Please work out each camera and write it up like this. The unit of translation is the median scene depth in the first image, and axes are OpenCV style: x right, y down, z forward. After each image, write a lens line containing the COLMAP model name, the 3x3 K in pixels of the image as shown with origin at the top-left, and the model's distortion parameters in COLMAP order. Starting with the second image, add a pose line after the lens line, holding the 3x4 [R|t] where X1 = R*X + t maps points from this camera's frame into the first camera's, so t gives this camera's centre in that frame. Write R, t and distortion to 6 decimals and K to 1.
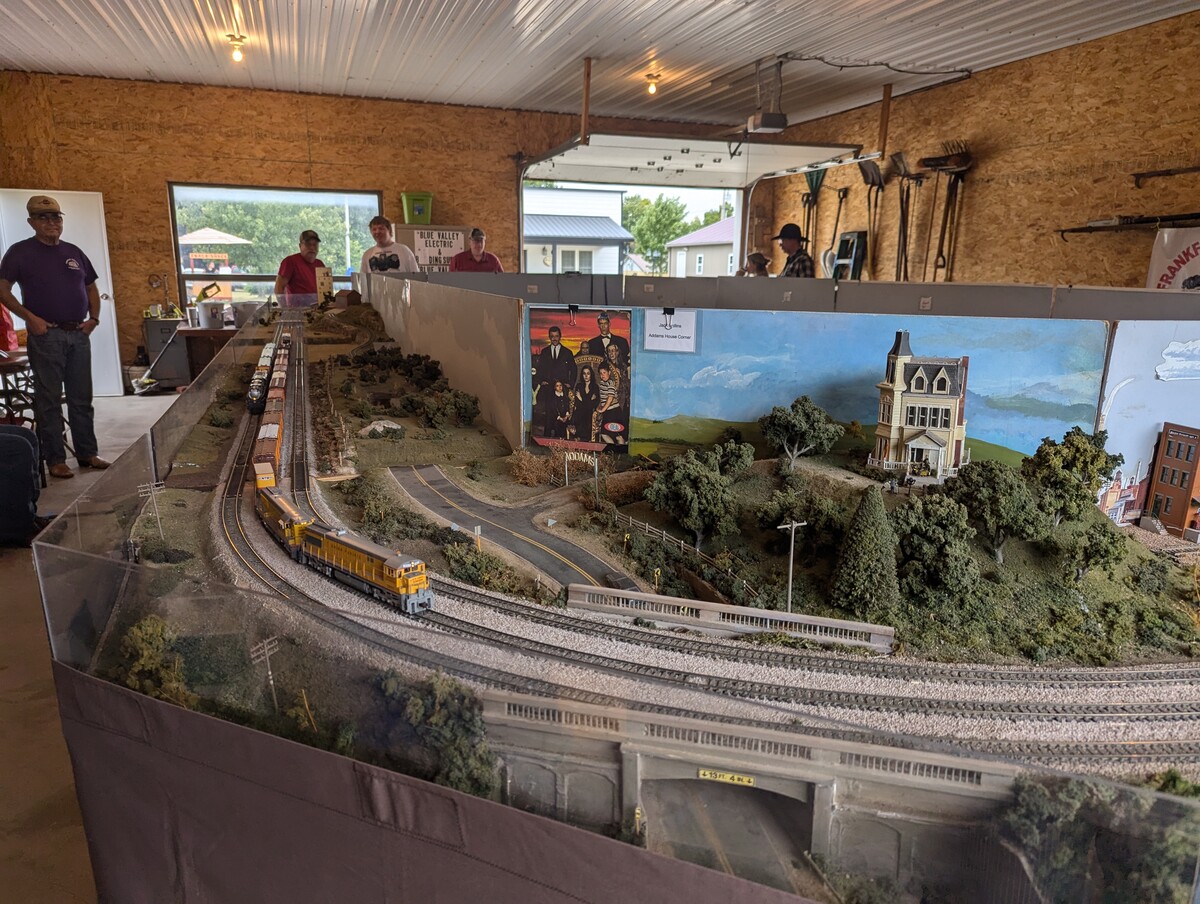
lens RADIAL K [[857.3, 0, 602.0], [0, 857.3, 498.4], [0, 0, 1]] dist [0.046547, -0.043848]
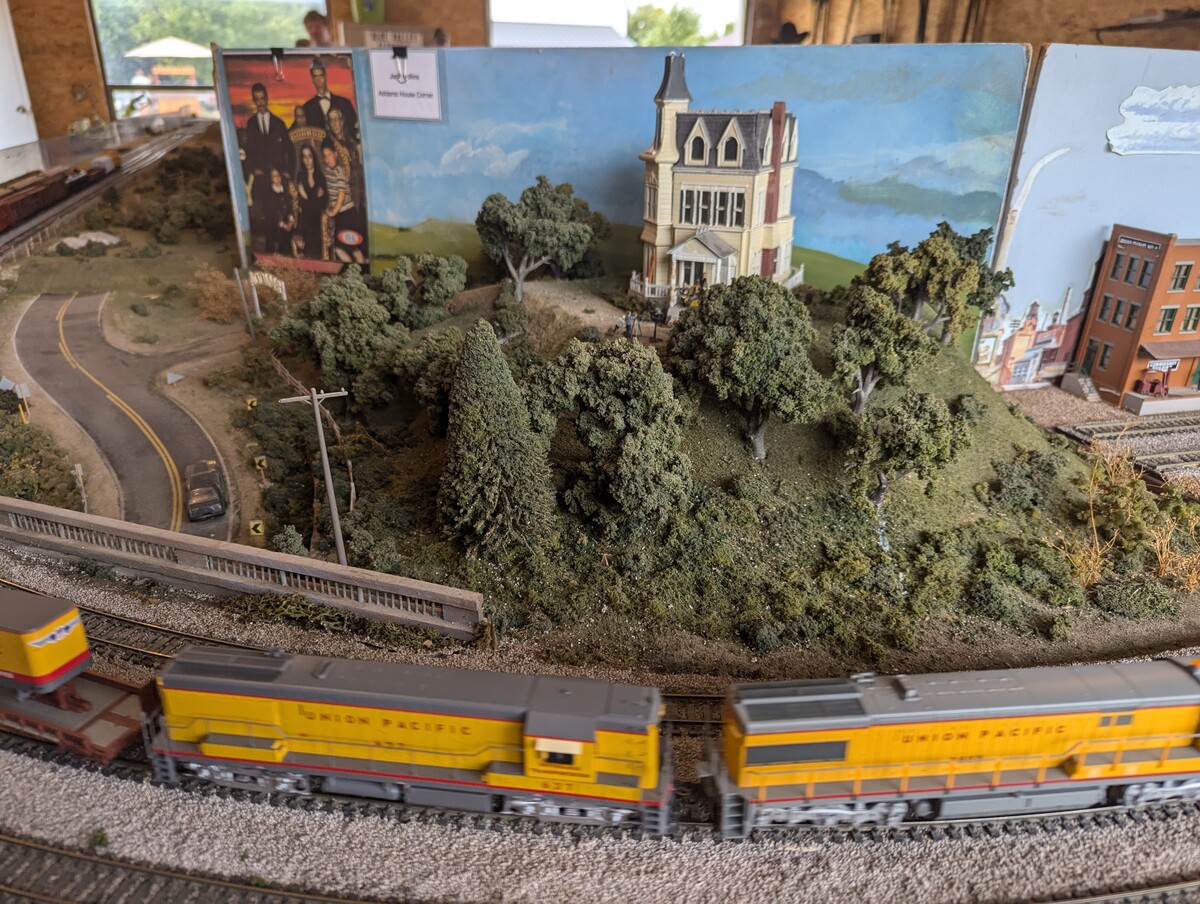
lens RADIAL K [[857.3, 0, 602.0], [0, 857.3, 498.4], [0, 0, 1]] dist [0.046547, -0.043848]
pose [[0.999911, 0.007535, -0.011053, 0.301710], [-0.005428, 0.983733, 0.179553, -0.001891], [0.012227, -0.179477, 0.983686, 0.357043]]
